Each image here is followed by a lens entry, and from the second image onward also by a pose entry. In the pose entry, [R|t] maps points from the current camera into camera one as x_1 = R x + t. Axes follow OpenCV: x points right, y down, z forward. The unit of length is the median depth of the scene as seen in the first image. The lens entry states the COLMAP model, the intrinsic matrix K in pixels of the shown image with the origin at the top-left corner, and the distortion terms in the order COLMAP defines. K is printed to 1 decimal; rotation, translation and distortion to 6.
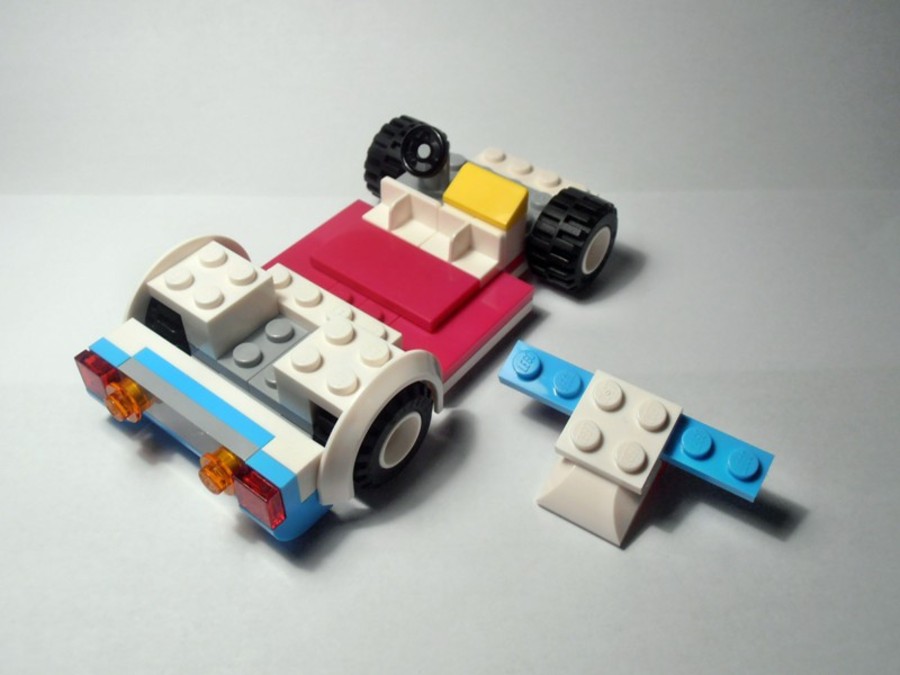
lens RADIAL K [[894.9, 0, 451.5], [0, 894.9, 341.5], [0, 0, 1]] dist [-0.043142, 0.000000]
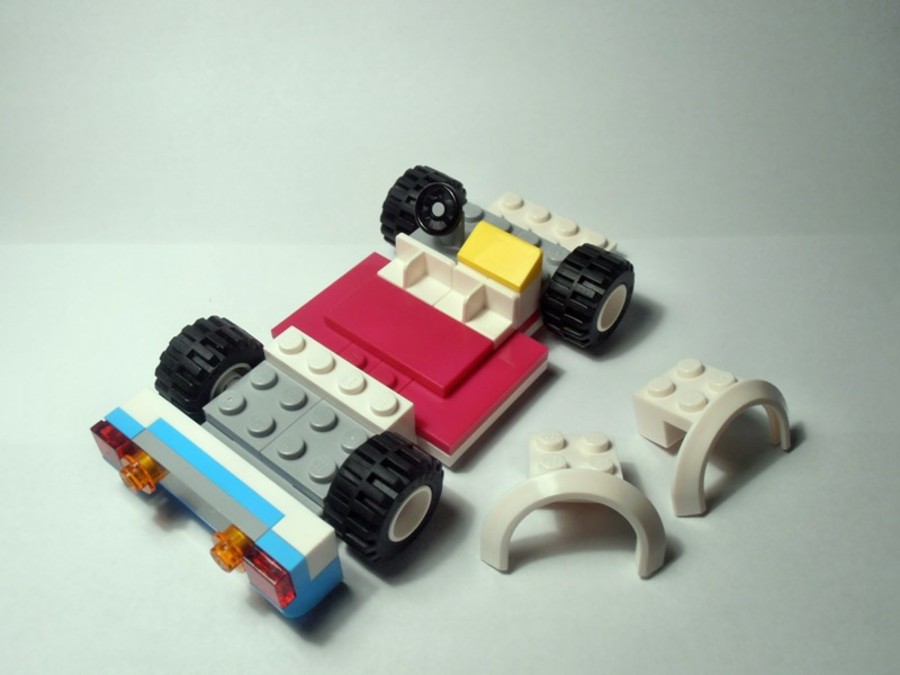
lens RADIAL K [[894.9, 0, 447.3], [0, 894.9, 340.1], [0, 0, 1]] dist [-0.043142, 0.000000]
pose [[0.999111, 0.002915, -0.042046, 0.023210], [-0.002290, 0.999887, 0.014891, -0.089075], [0.042085, -0.014781, 0.999005, 0.002647]]
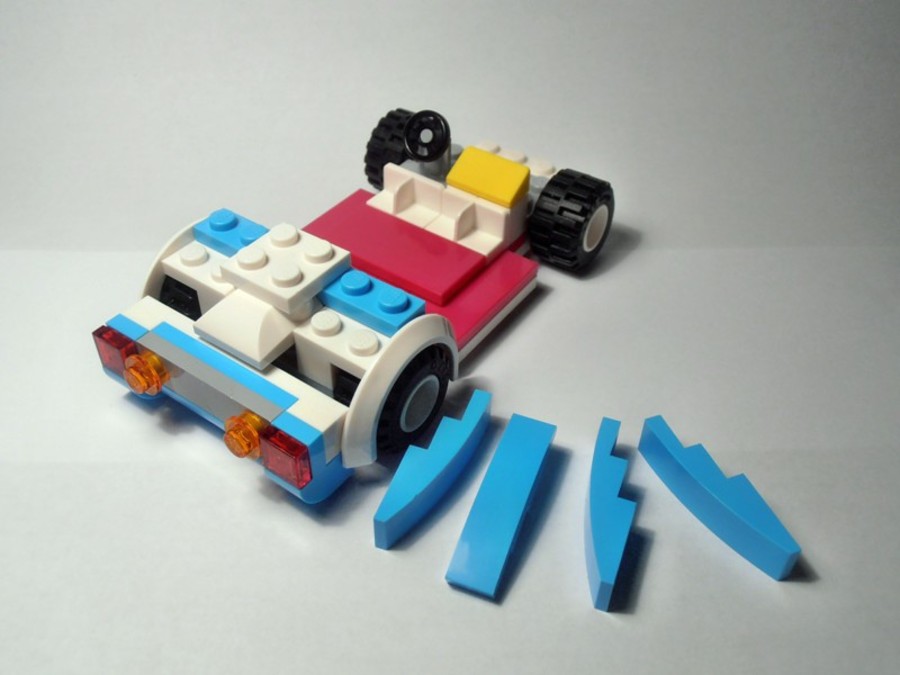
lens RADIAL K [[894.9, 0, 454.8], [0, 894.9, 337.2], [0, 0, 1]] dist [-0.043142, 0.000000]
pose [[0.998758, -0.029736, 0.039980, -0.049701], [0.031818, 0.998115, -0.052484, 0.079418], [-0.038344, 0.053691, 0.997821, -0.016244]]
